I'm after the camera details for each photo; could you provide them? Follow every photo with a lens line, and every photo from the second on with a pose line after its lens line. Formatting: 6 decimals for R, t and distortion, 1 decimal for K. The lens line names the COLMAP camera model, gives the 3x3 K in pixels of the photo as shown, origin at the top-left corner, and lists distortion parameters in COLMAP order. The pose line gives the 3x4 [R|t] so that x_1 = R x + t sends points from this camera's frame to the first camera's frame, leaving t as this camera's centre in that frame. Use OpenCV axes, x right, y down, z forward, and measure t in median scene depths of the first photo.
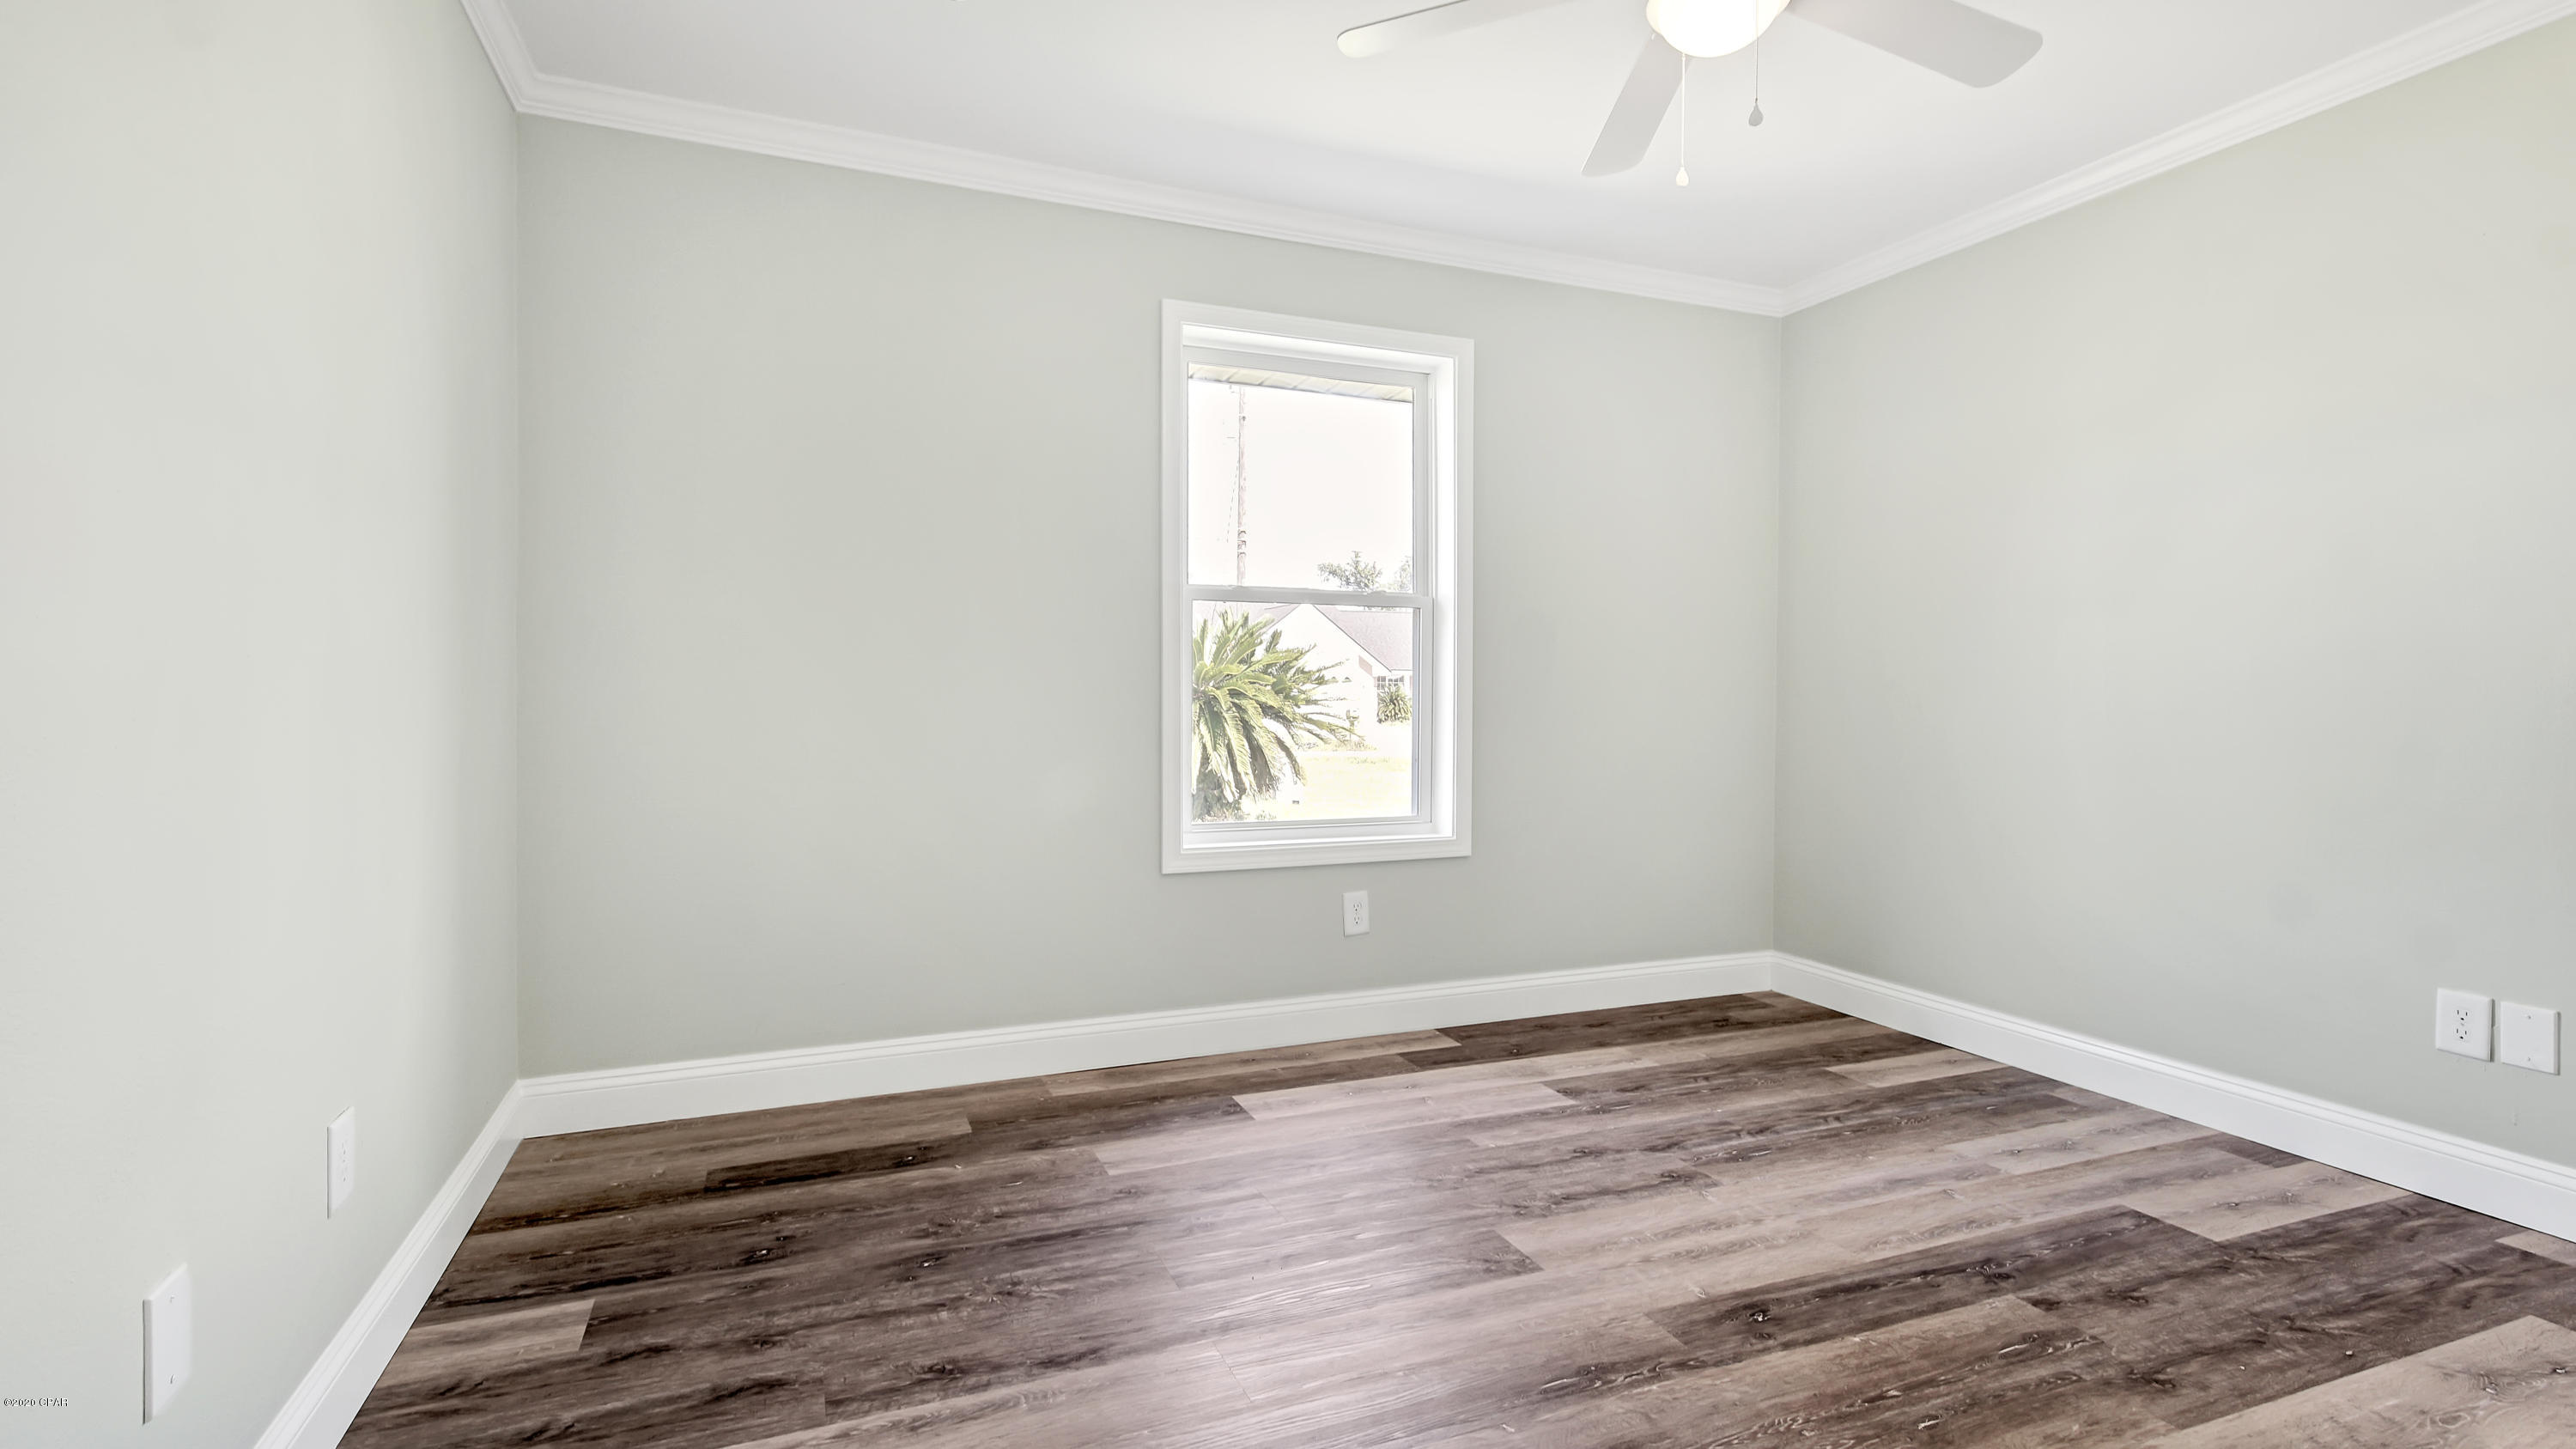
lens RADIAL K [[1194.6, 0, 1274.2], [0, 1194.6, 730.2], [0, 0, 1]] dist [-0.008818, 0.000845]
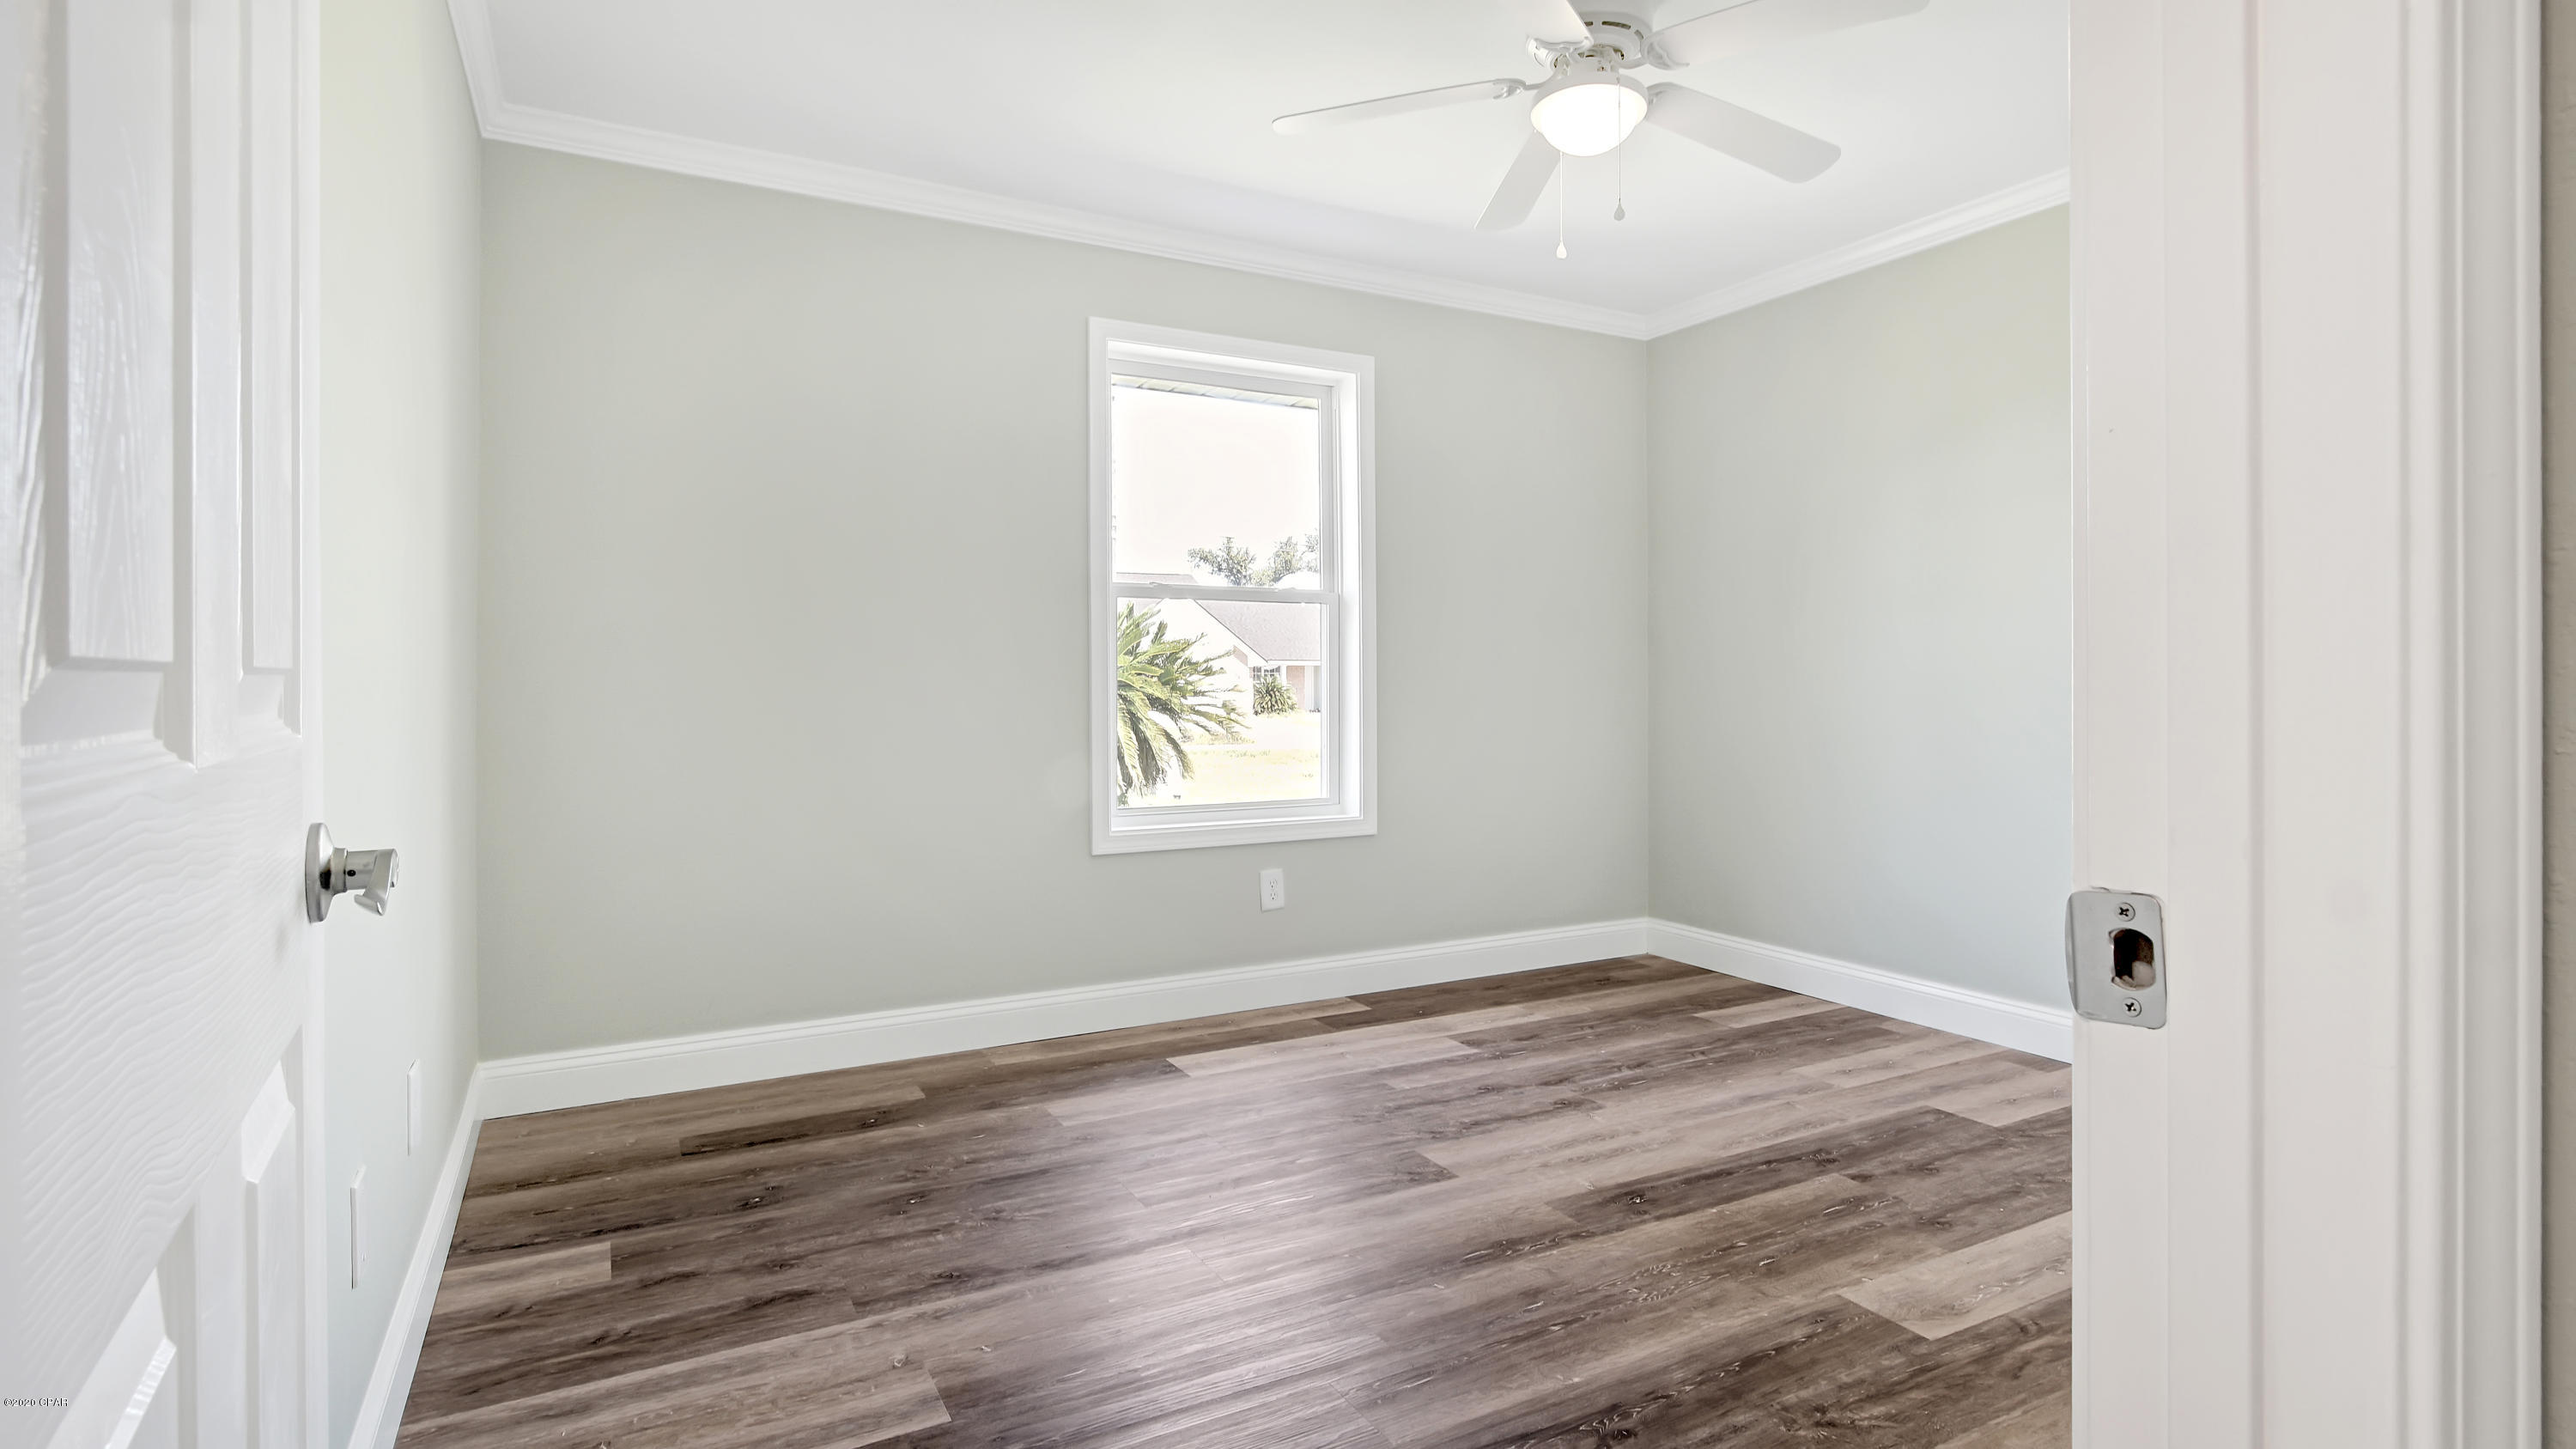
lens RADIAL K [[1247.2, 0, 1285.8], [0, 1247.2, 700.7], [0, 0, 1]] dist [-0.036242, 0.000312]
pose [[0.993689, -0.008511, 0.111849, -0.065178], [0.010520, 0.999794, -0.017377, 0.006165], [-0.111678, 0.018444, 0.993573, -0.169912]]
